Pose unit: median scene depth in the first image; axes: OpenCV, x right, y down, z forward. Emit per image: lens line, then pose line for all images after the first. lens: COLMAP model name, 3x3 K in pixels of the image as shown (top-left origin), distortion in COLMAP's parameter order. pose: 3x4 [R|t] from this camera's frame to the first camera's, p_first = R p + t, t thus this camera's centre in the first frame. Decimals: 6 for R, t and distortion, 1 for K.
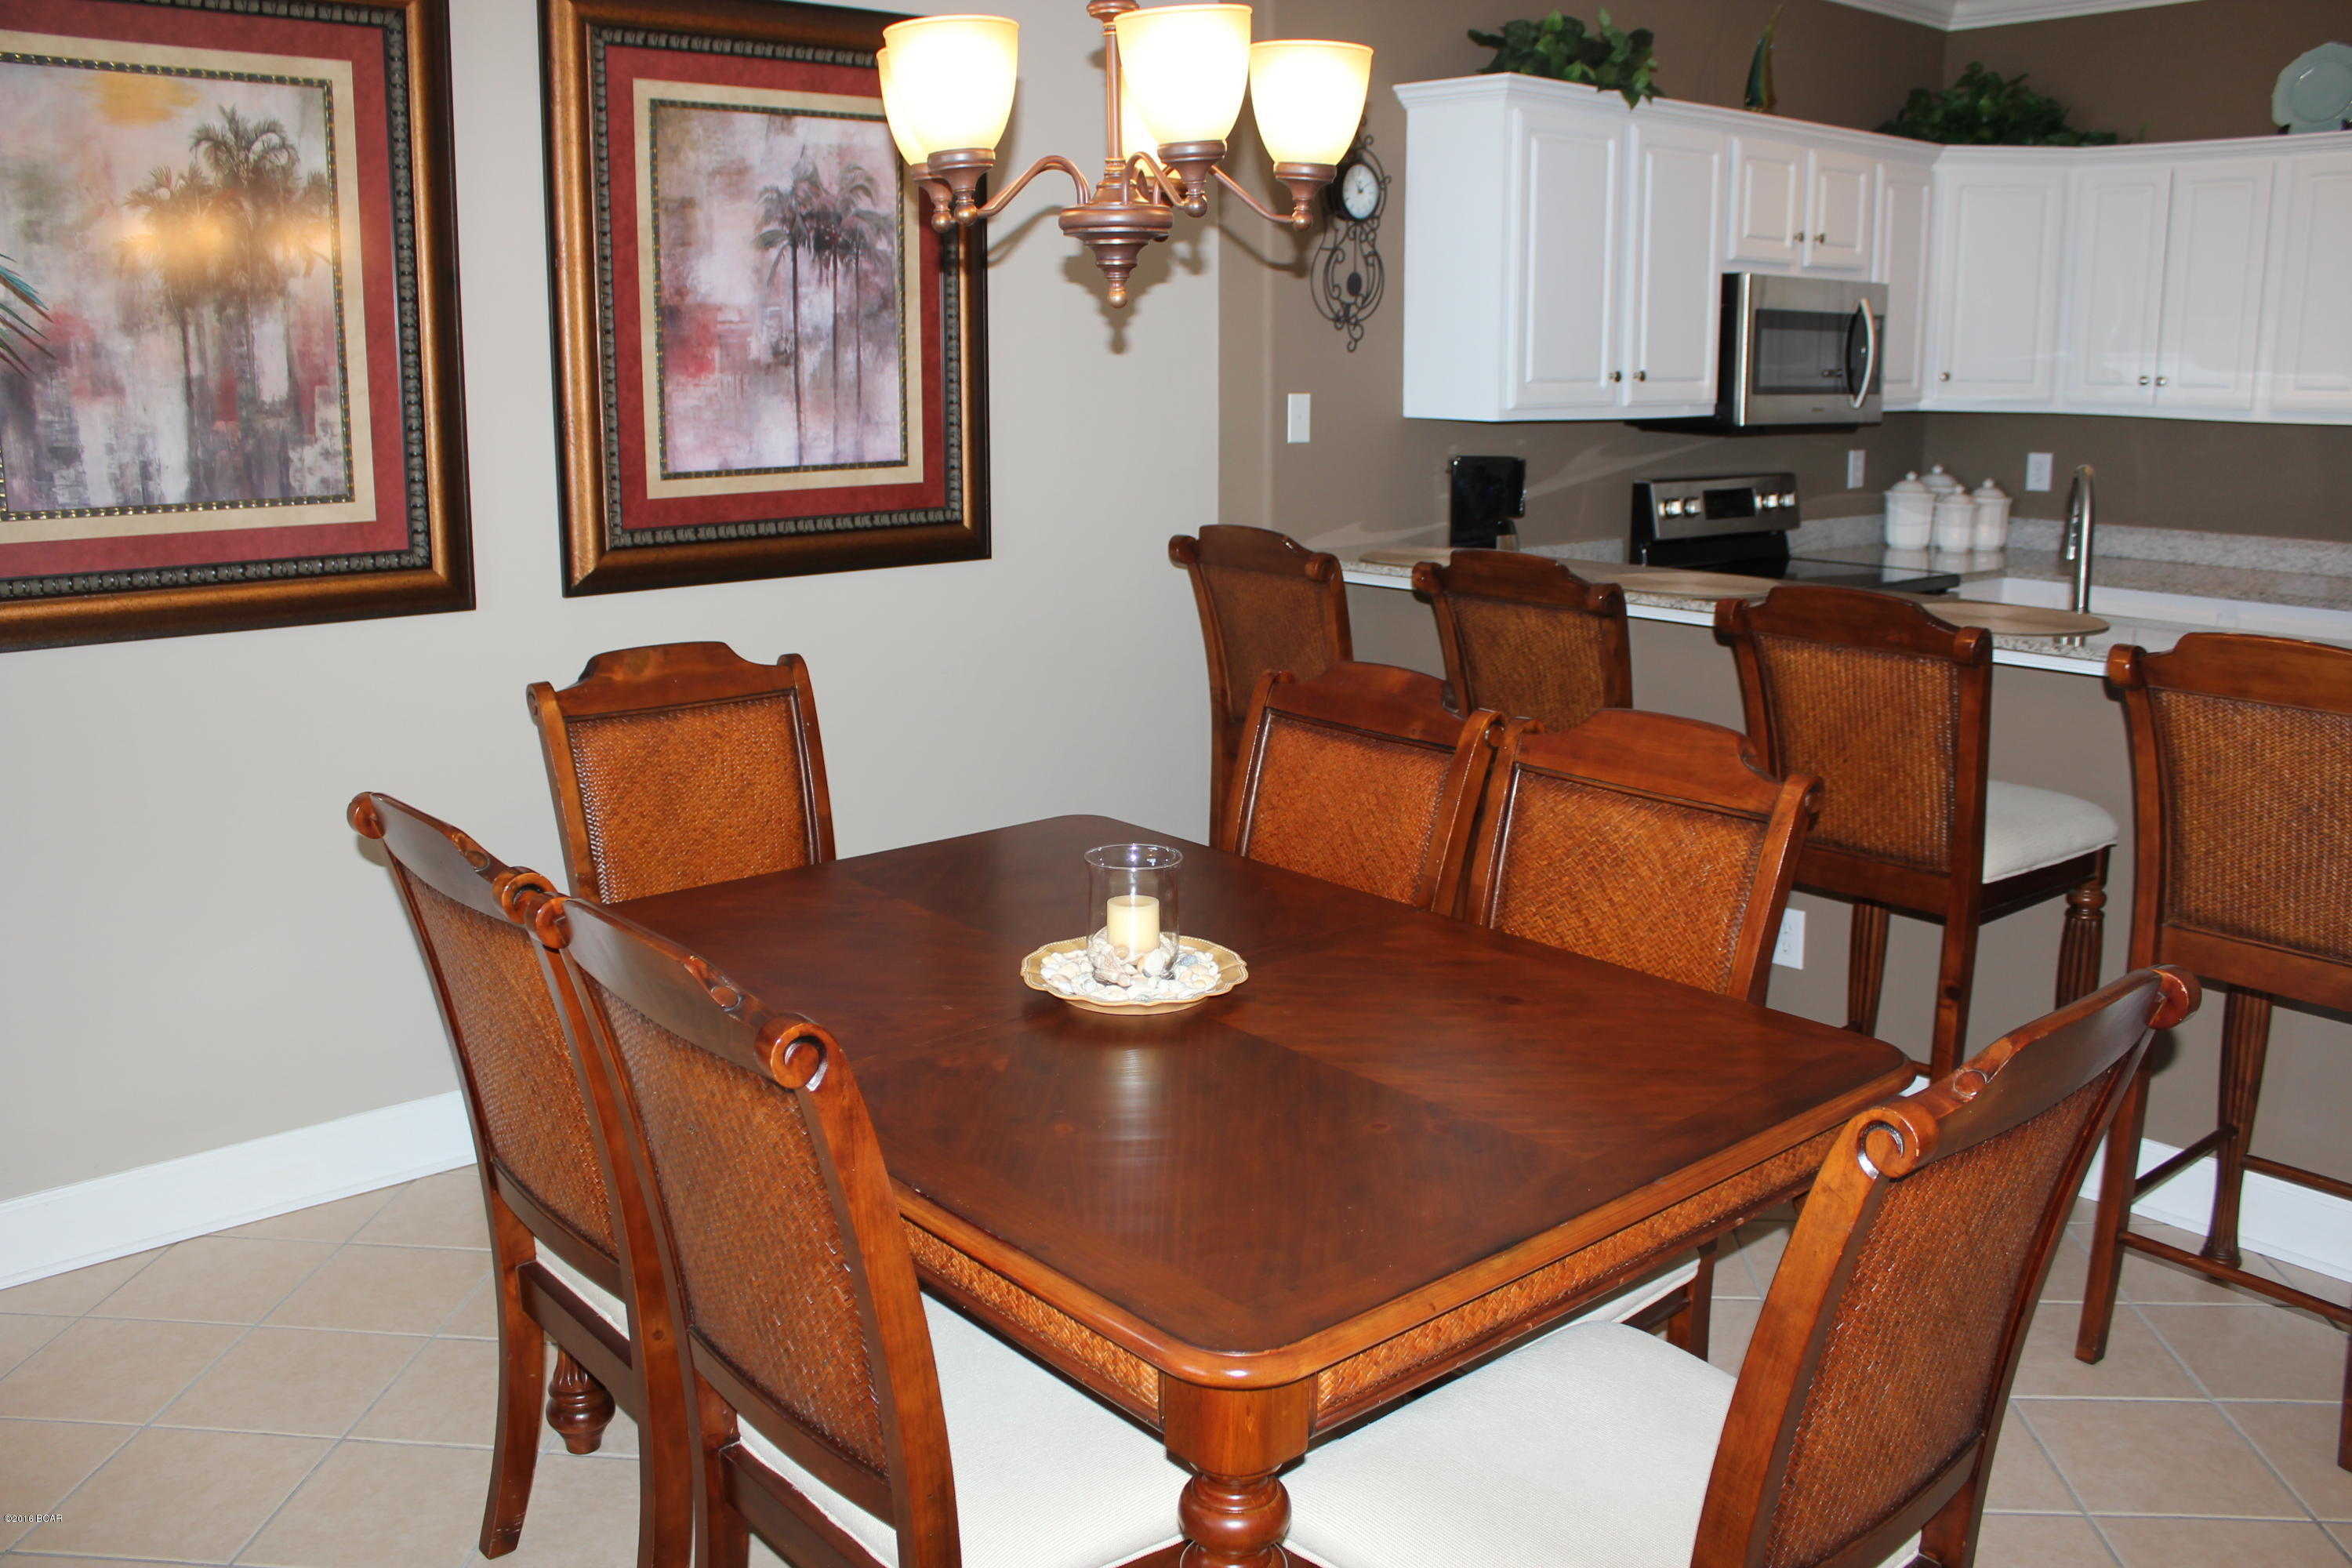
lens RADIAL K [[1946.9, 0, 1179.8], [0, 1946.9, 798.3], [0, 0, 1]] dist [-0.159448, 0.121343]
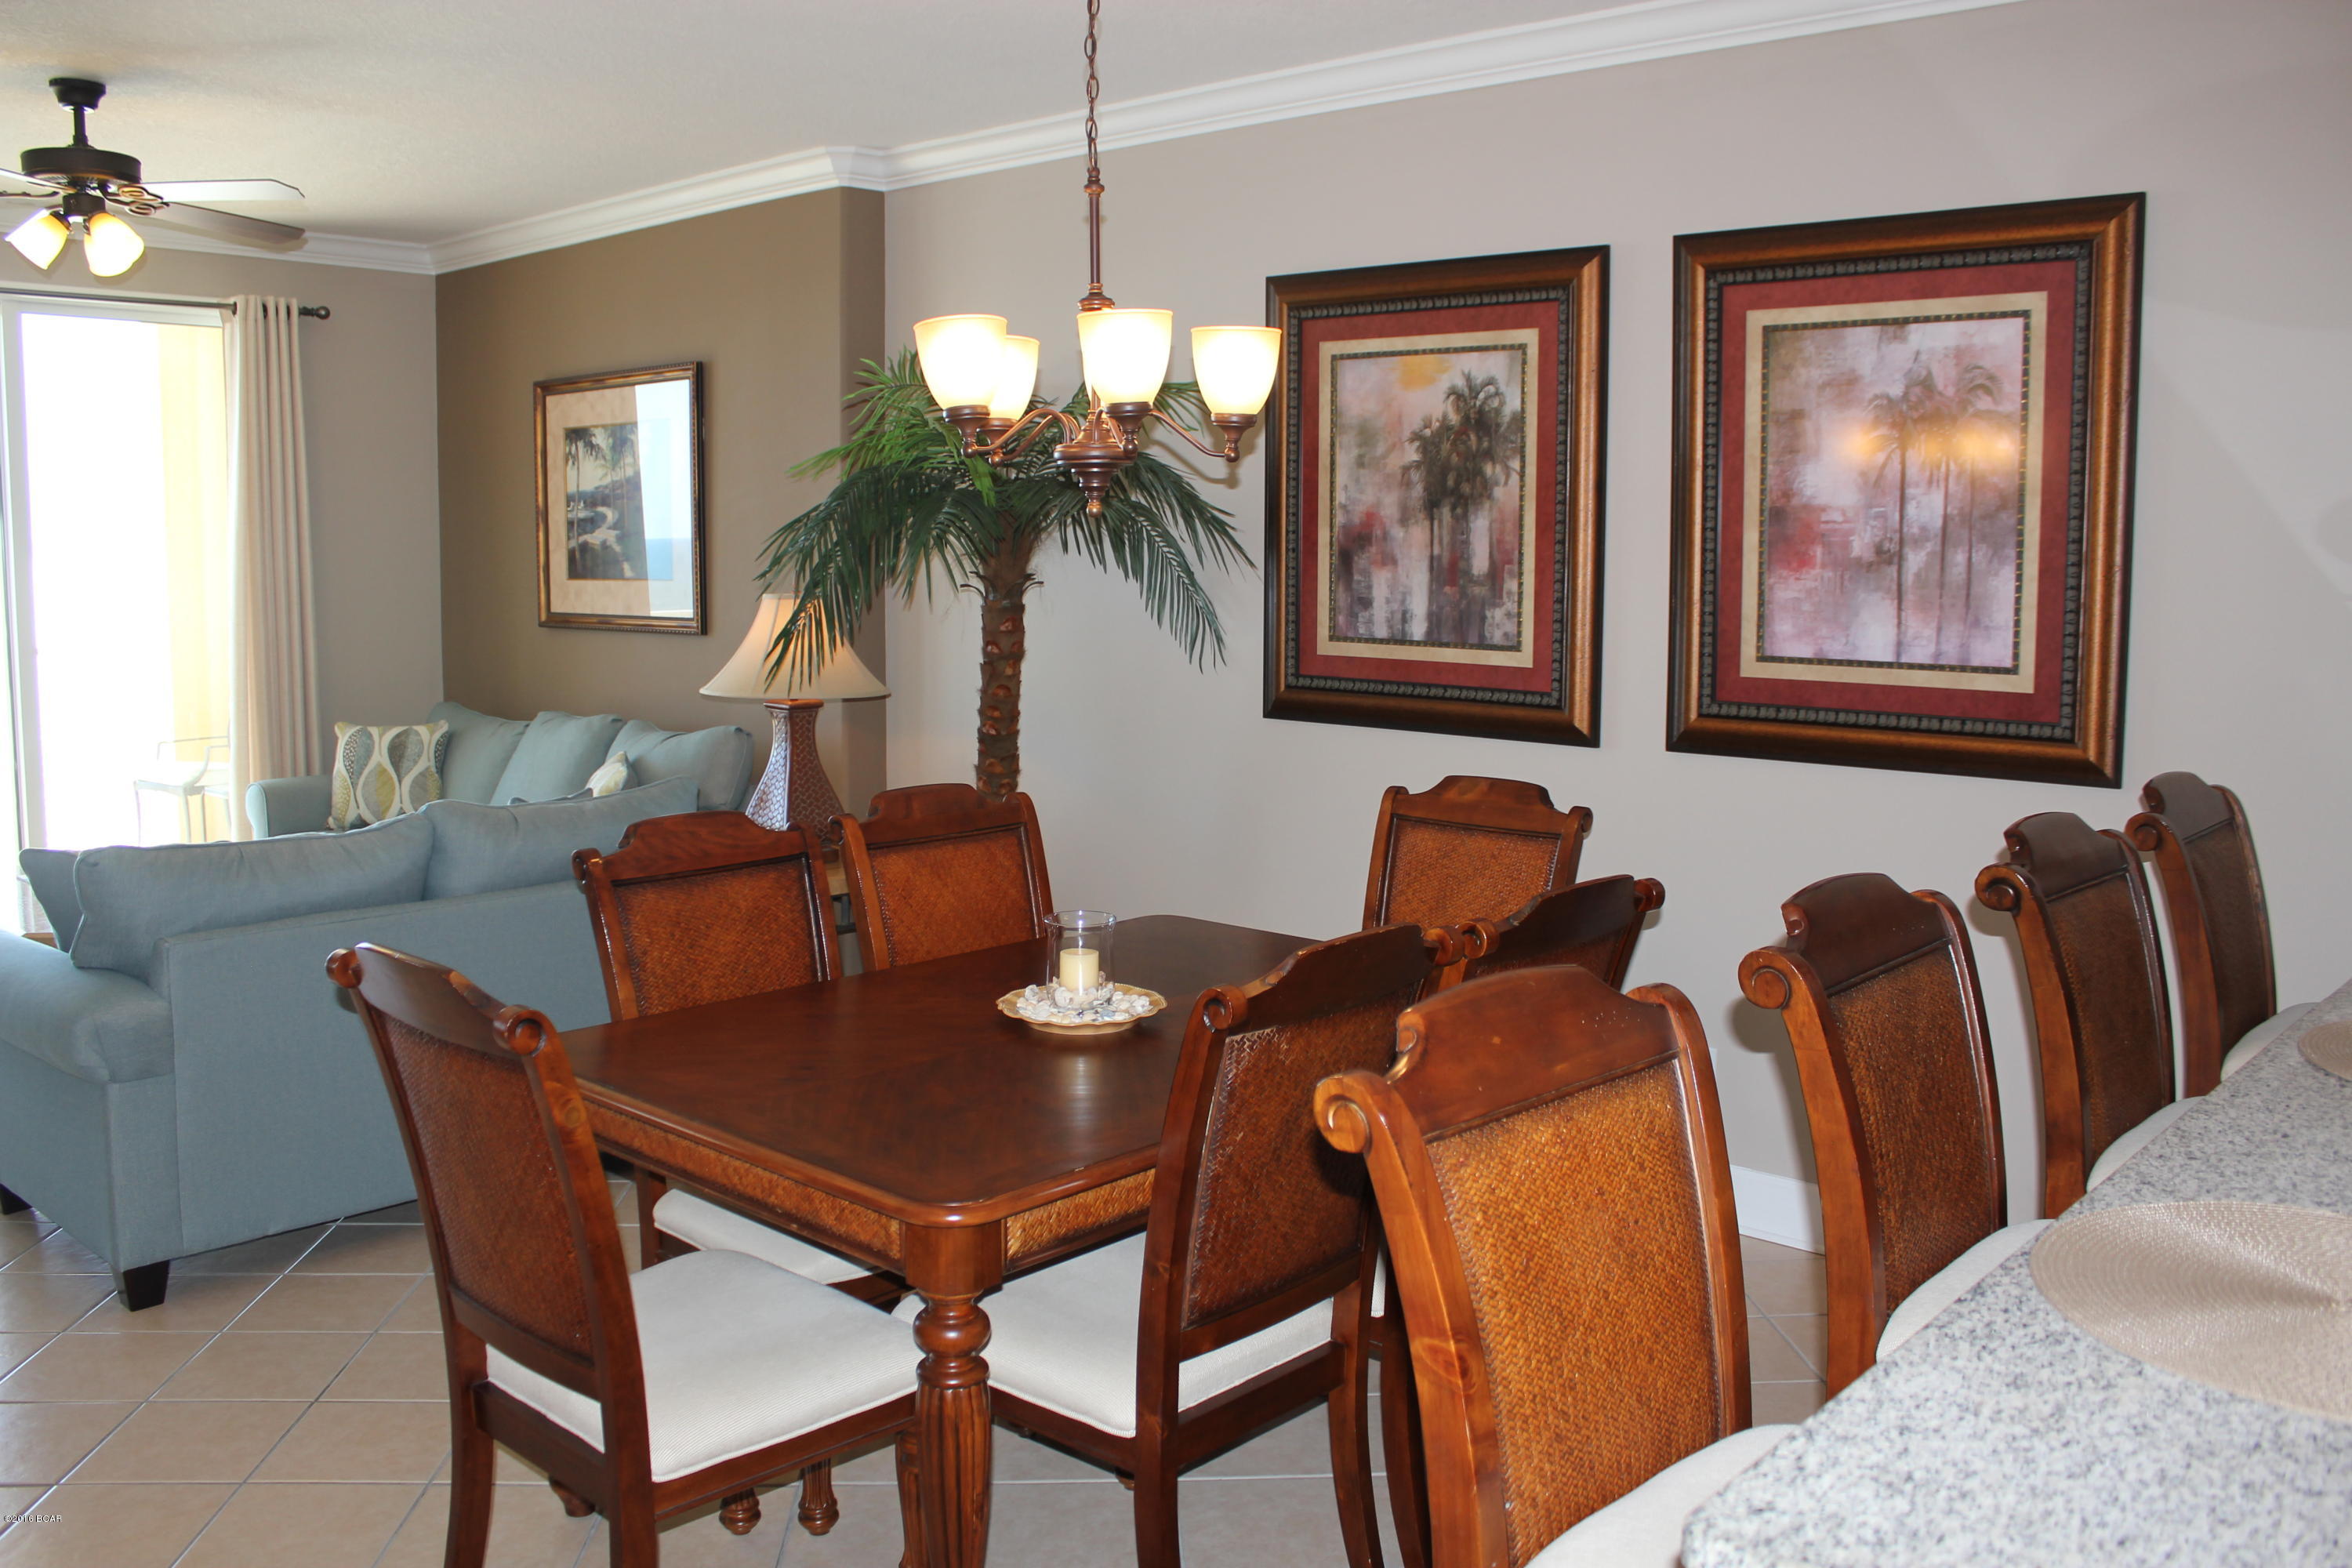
lens RADIAL K [[1946.9, 0, 1161.1], [0, 1946.9, 799.8], [0, 0, 1]] dist [-0.159448, 0.121343]
pose [[0.116235, 0.130220, -0.984648, 0.795594], [-0.225833, 0.968867, 0.101473, -0.122223], [0.967207, 0.210571, 0.142024, 0.520351]]
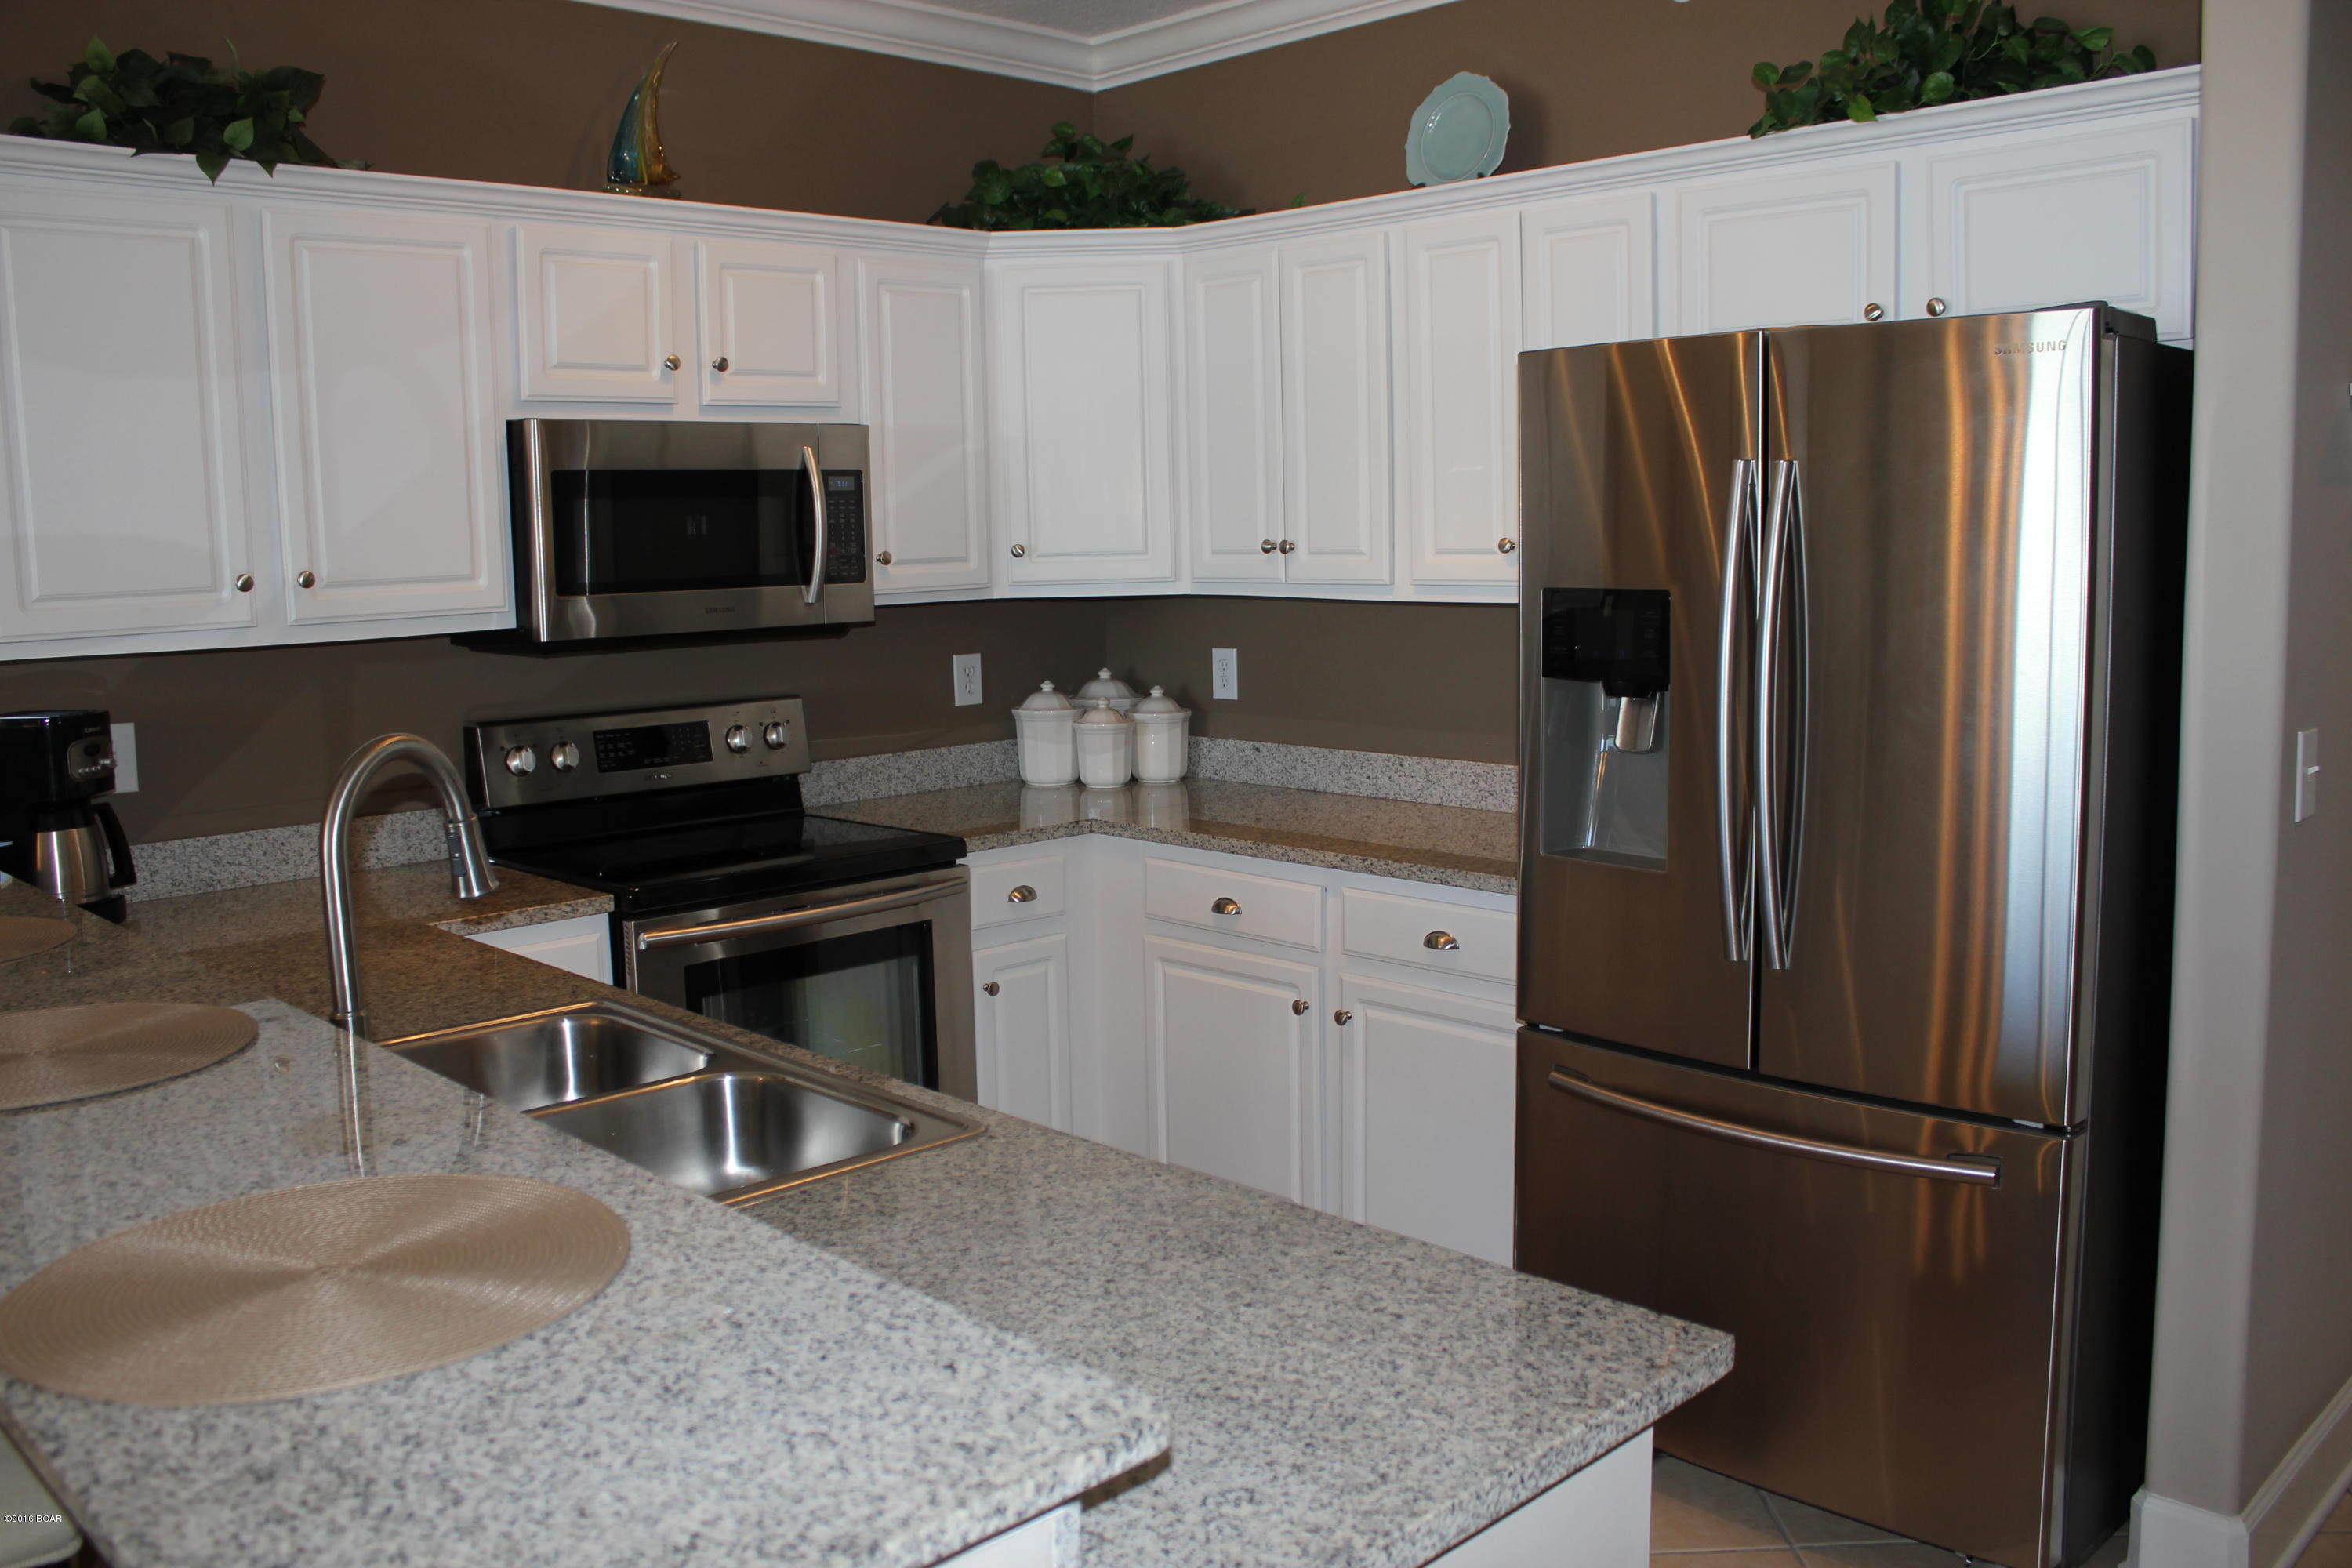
lens RADIAL K [[1946.9, 0, 1221.0], [0, 1946.9, 747.2], [0, 0, 1]] dist [-0.159448, 0.121343]
pose [[0.996531, -0.026722, 0.078816, 0.658478], [0.035504, 0.993048, -0.112225, -0.102175], [-0.075269, 0.114634, 0.990552, 0.440181]]
